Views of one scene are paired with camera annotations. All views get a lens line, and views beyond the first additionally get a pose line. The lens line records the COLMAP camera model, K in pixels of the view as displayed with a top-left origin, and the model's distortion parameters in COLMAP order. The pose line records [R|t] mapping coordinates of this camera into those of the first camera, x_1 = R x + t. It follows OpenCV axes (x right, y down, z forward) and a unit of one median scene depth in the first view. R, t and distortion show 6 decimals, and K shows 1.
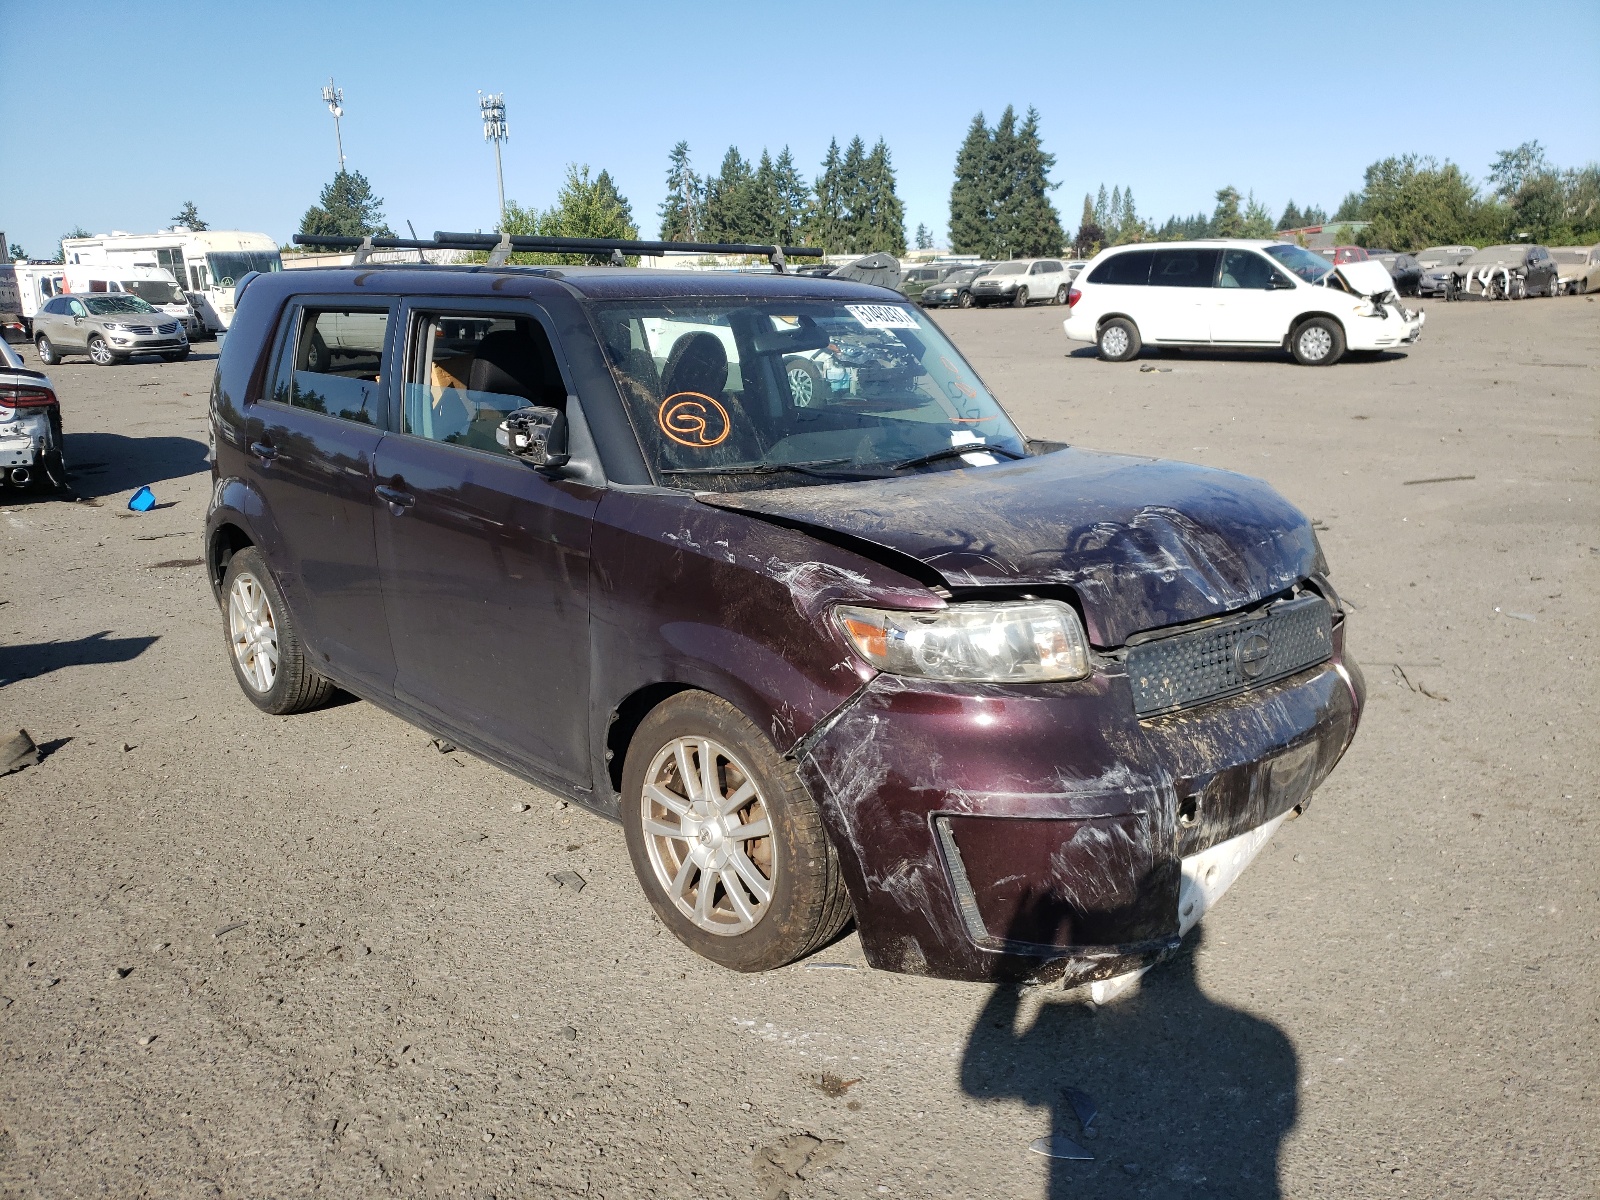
lens RADIAL K [[1230.3, 0, 800.0], [0, 1230.3, 600.0], [0, 0, 1]] dist [0.003660, 0.003251]
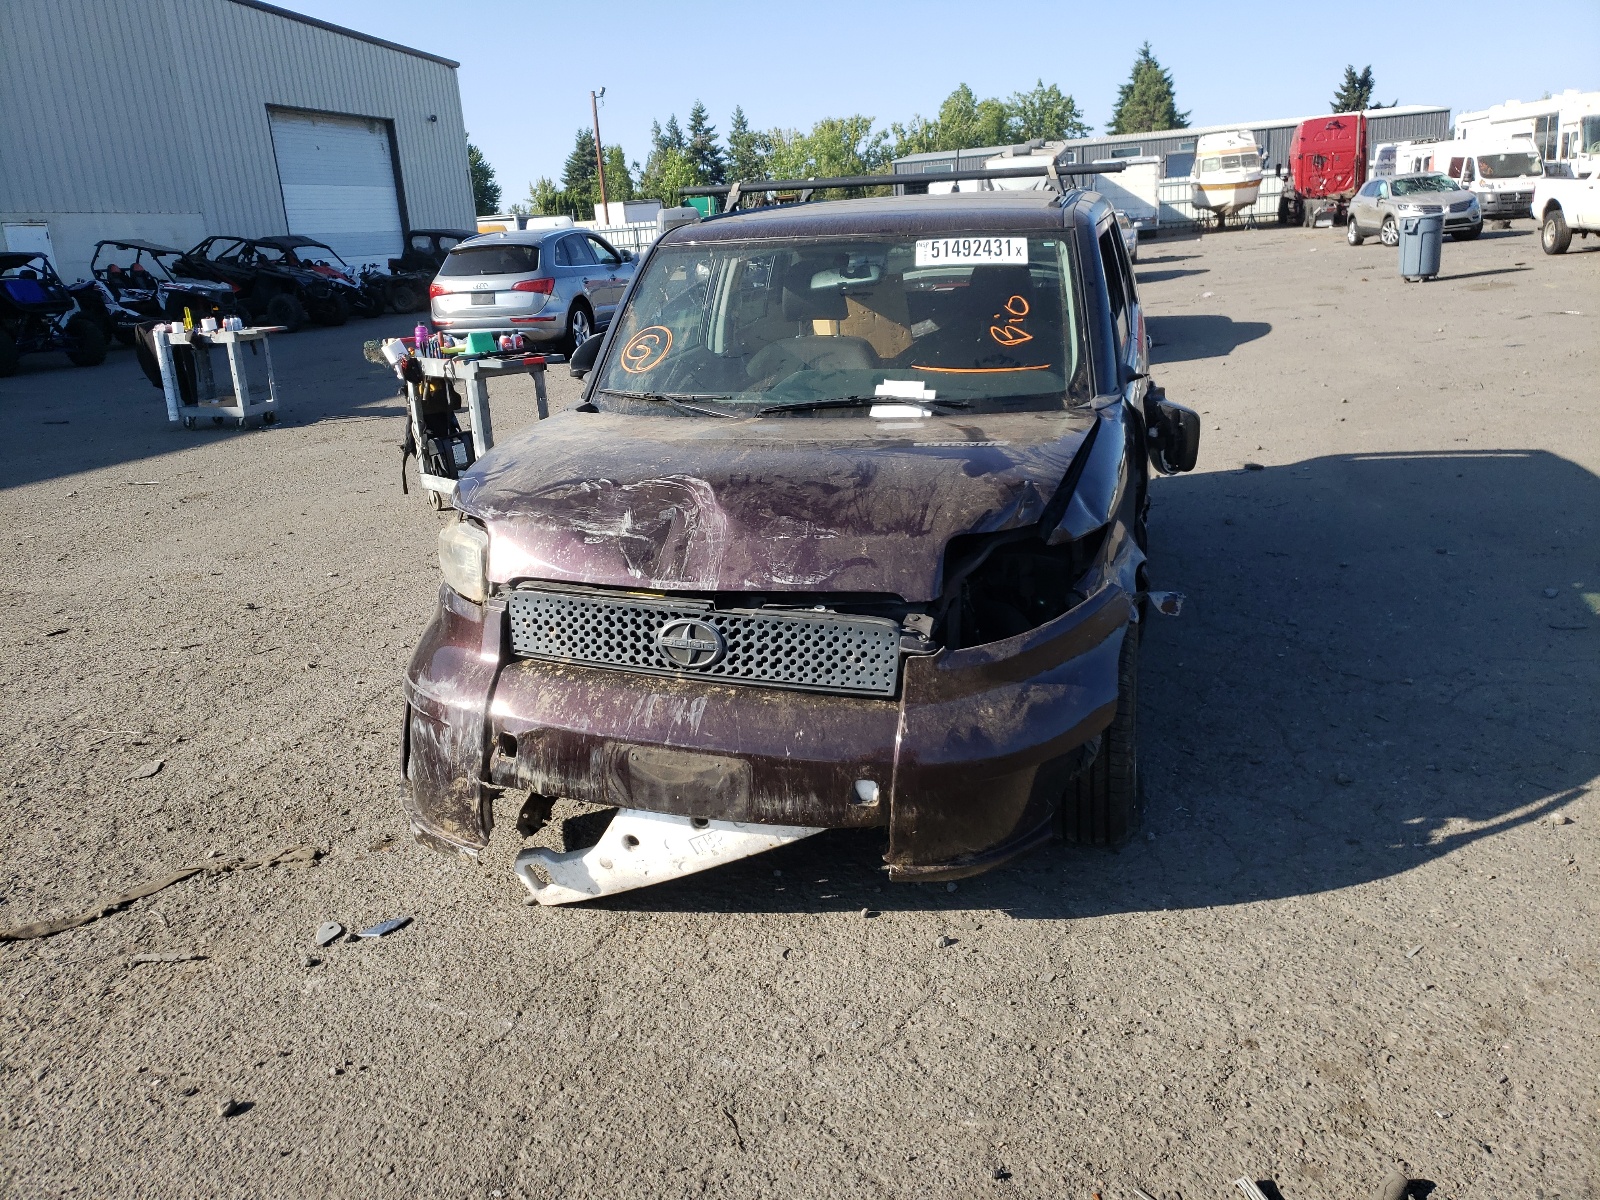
lens RADIAL K [[1206.8, 0, 800.0], [0, 1206.8, 600.0], [0, 0, 1]] dist [0.002872, 0.001418]
pose [[0.496332, 0.236990, -0.835158, 0.107638], [-0.149250, 0.970988, 0.186836, -0.015953], [0.855207, 0.031914, 0.517303, 0.054896]]
